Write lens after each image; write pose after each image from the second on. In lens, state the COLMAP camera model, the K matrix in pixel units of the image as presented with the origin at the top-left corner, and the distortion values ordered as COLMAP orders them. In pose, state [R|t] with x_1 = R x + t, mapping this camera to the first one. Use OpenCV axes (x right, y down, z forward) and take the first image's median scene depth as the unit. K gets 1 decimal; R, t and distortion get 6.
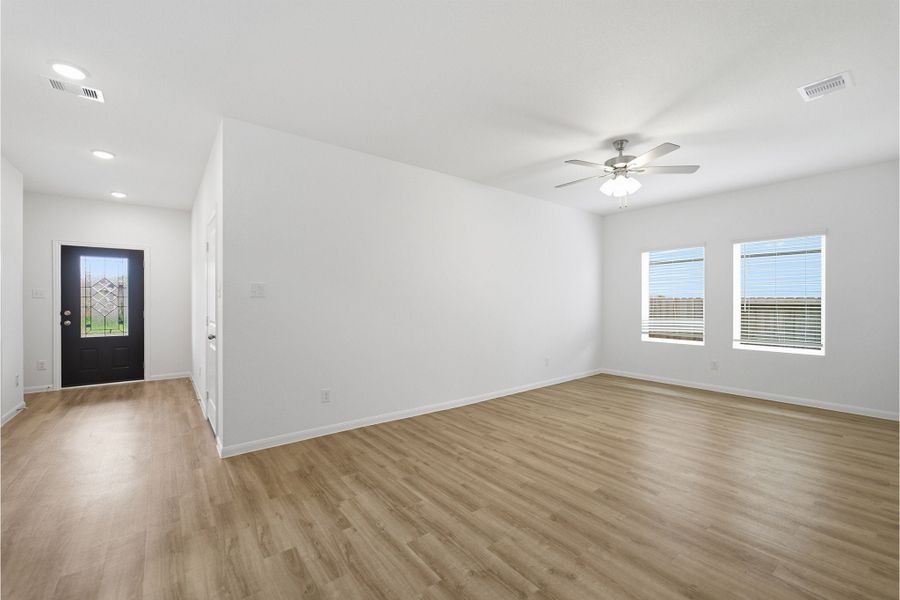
lens RADIAL K [[365.9, 0, 450.5], [0, 365.9, 303.7], [0, 0, 1]] dist [-0.012014, 0.002988]
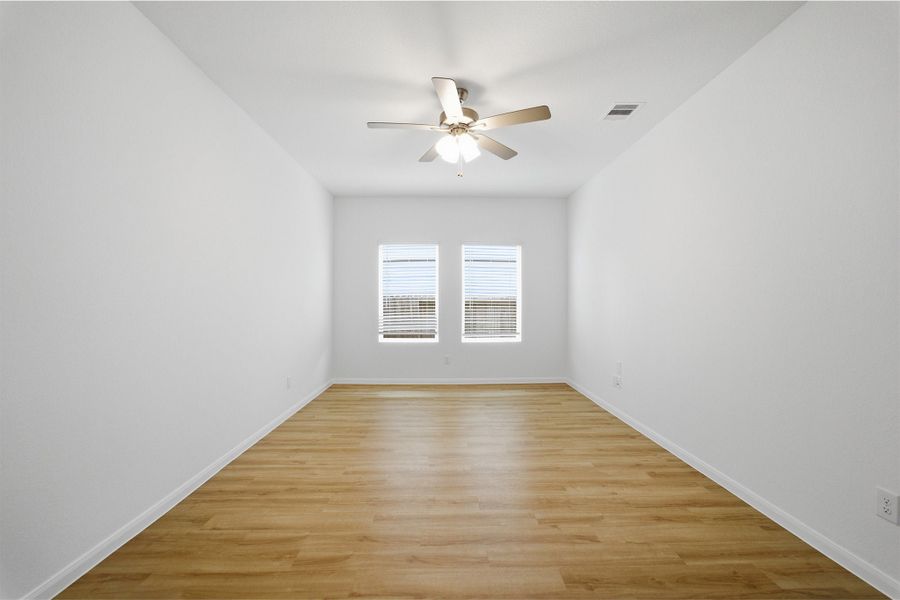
lens RADIAL K [[365.9, 0, 459.3], [0, 365.9, 299.5], [0, 0, 1]] dist [-0.012014, 0.002988]
pose [[0.611337, 0.005533, 0.791351, -0.113044], [0.007759, 0.999886, -0.012985, 0.010622], [-0.791332, 0.014078, 0.611224, 0.376285]]
